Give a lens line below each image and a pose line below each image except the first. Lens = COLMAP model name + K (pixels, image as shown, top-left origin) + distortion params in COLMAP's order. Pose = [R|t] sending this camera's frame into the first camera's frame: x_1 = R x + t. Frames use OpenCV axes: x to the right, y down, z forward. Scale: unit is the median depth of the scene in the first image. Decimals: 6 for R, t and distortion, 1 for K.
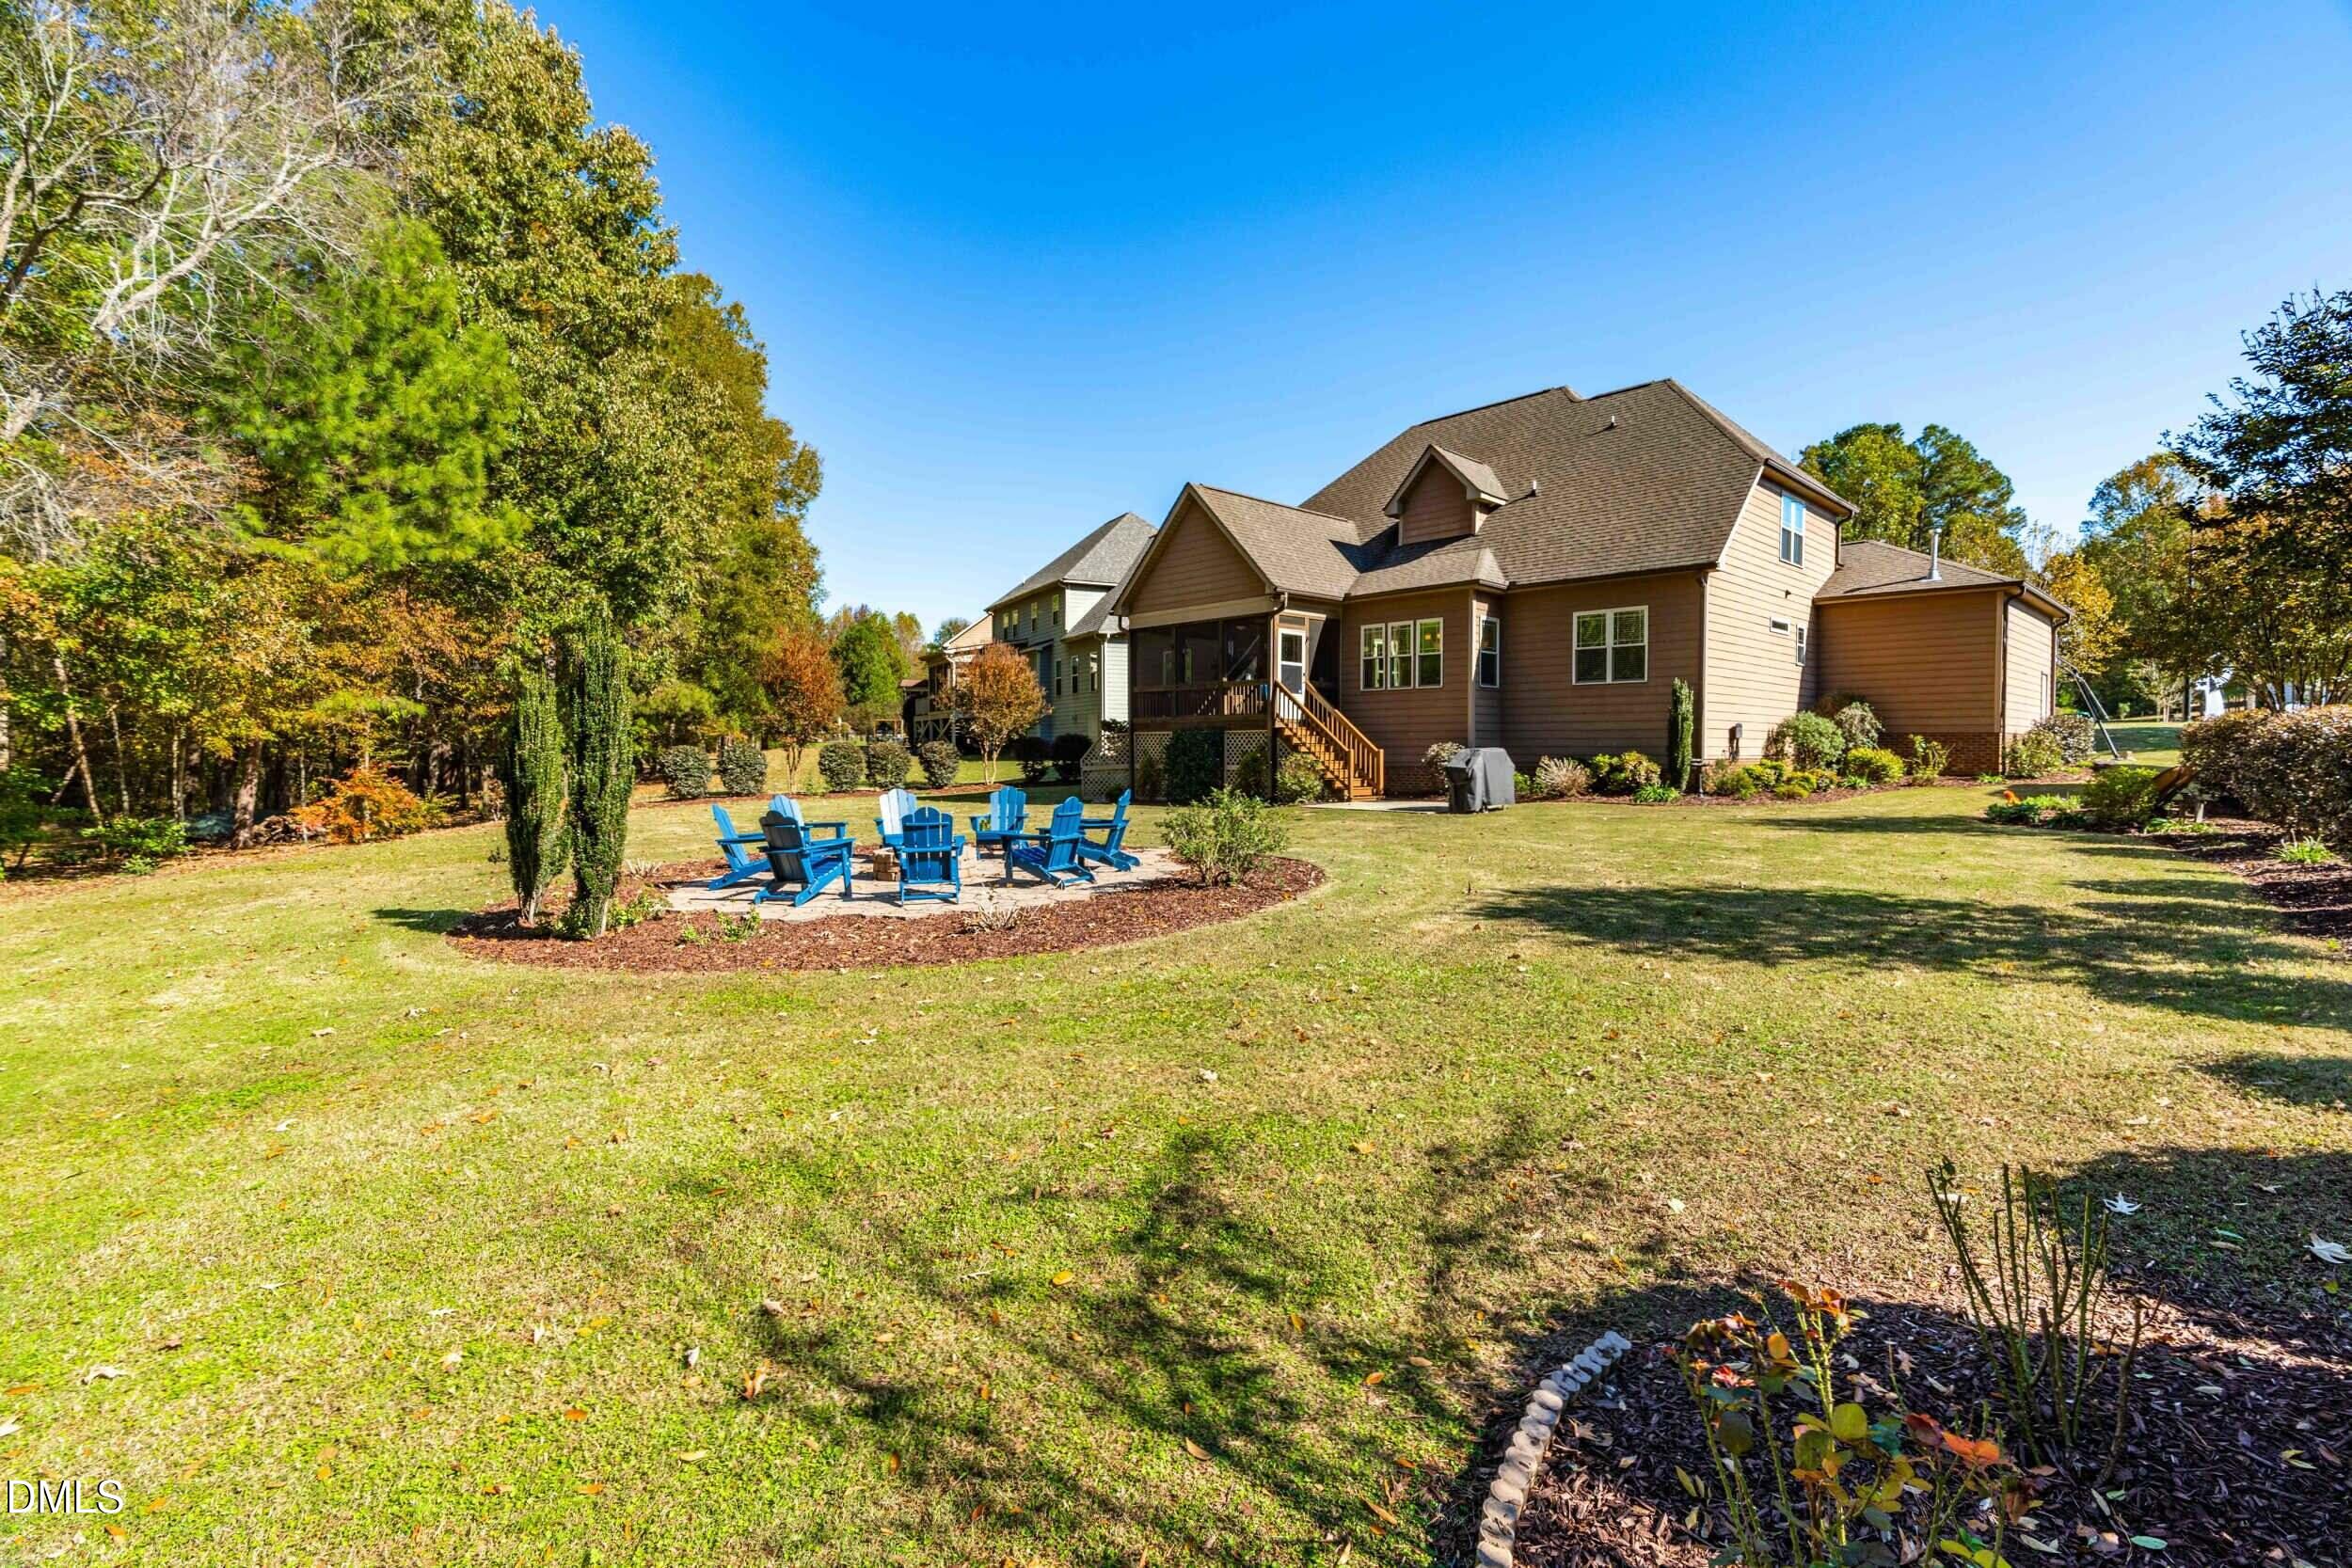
lens RADIAL K [[1056.2, 0, 1172.6], [0, 1056.2, 788.7], [0, 0, 1]] dist [-0.022373, 0.002726]
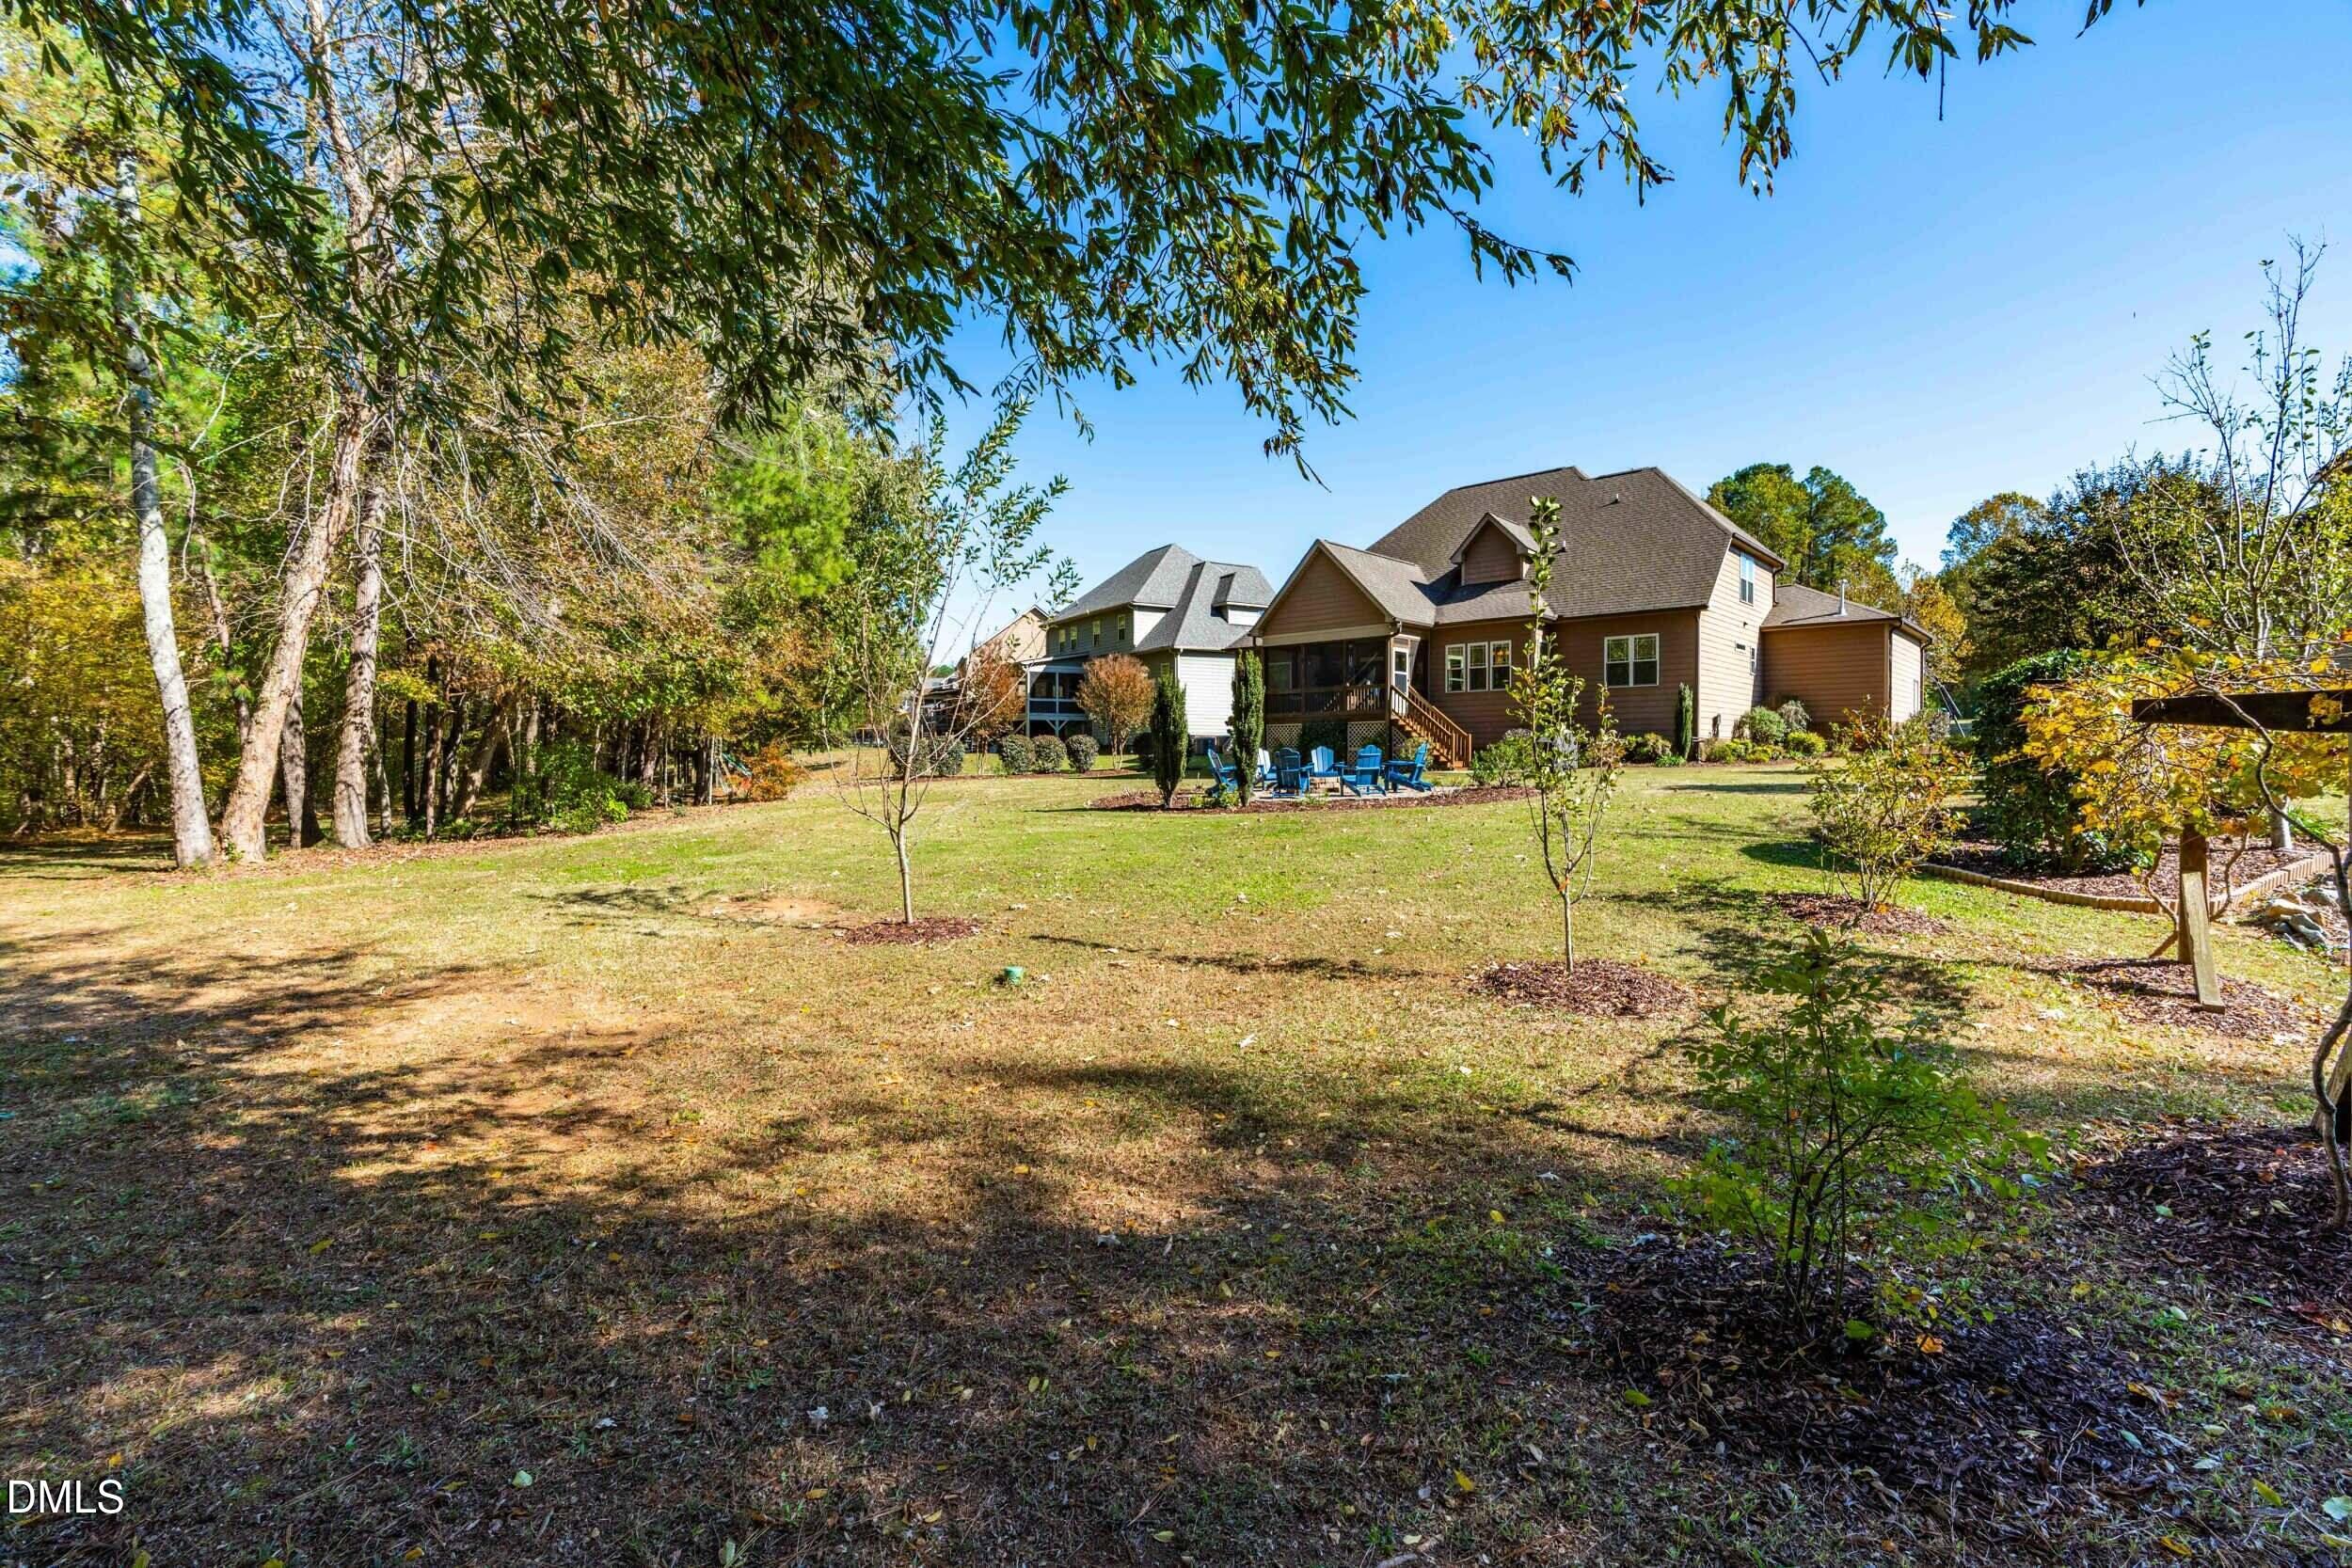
lens RADIAL K [[1056.2, 0, 1178.6], [0, 1056.2, 781.5], [0, 0, 1]] dist [-0.022373, 0.002726]
pose [[0.996517, -0.007528, 0.083054, -0.290510], [0.008917, 0.999826, -0.016368, 0.042831], [-0.082916, 0.017051, 0.996411, -0.342462]]
